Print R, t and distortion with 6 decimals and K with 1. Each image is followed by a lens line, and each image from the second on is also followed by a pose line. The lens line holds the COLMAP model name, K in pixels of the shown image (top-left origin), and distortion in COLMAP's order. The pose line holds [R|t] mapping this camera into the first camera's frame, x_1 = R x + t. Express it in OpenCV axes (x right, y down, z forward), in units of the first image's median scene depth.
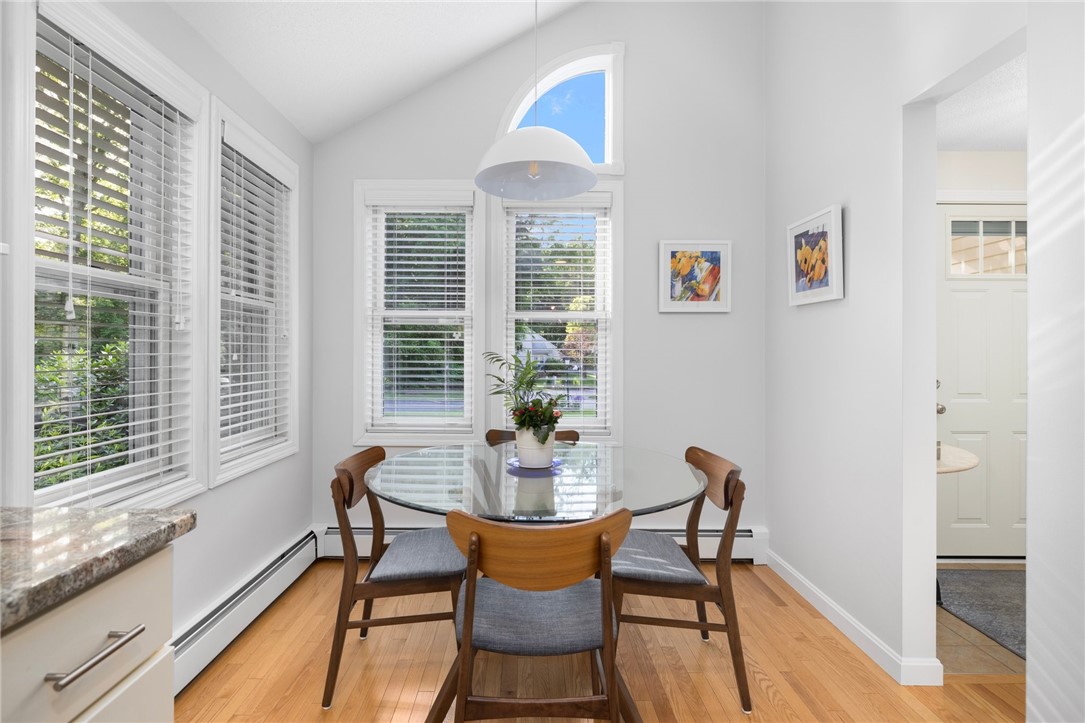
lens RADIAL K [[513.4, 0, 522.9], [0, 513.4, 356.7], [0, 0, 1]] dist [-0.004895, 0.001067]
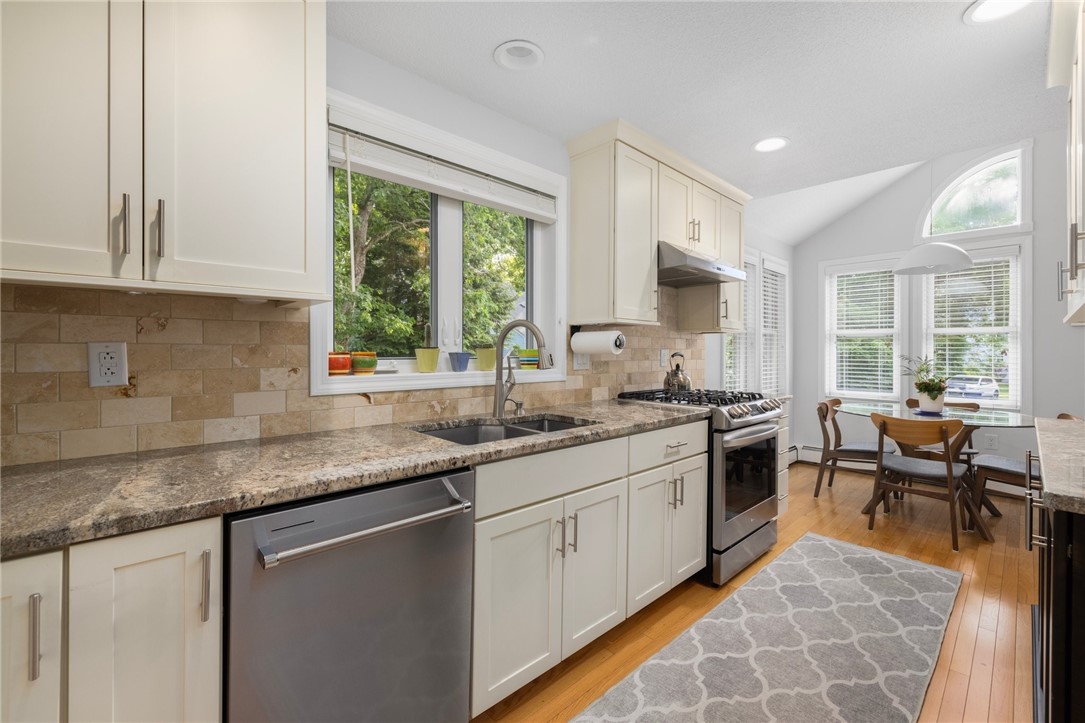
lens RADIAL K [[453.9, 0, 534.3], [0, 453.9, 352.3], [0, 0, 1]] dist [0.001399, -0.000826]
pose [[0.674927, -0.004652, -0.737870, 0.195685], [-0.000740, 0.999975, -0.006980, -0.004313], [0.737884, 0.005257, 0.674907, -0.902456]]
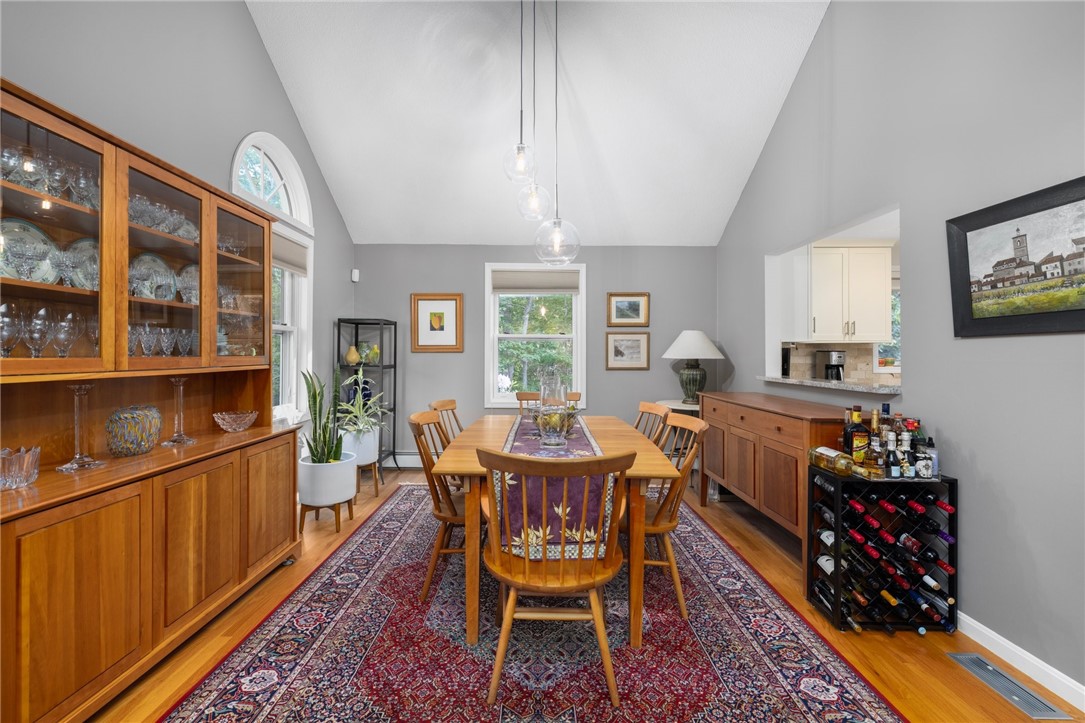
lens RADIAL K [[453.9, 0, 537.7], [0, 453.9, 352.3], [0, 0, 1]] dist [0.001399, -0.000826]
pose [[-0.001636, -0.013695, -0.999905, 1.254410], [-0.005457, 0.999891, -0.013686, -0.001033], [0.999984, 0.005435, -0.001710, -1.960649]]
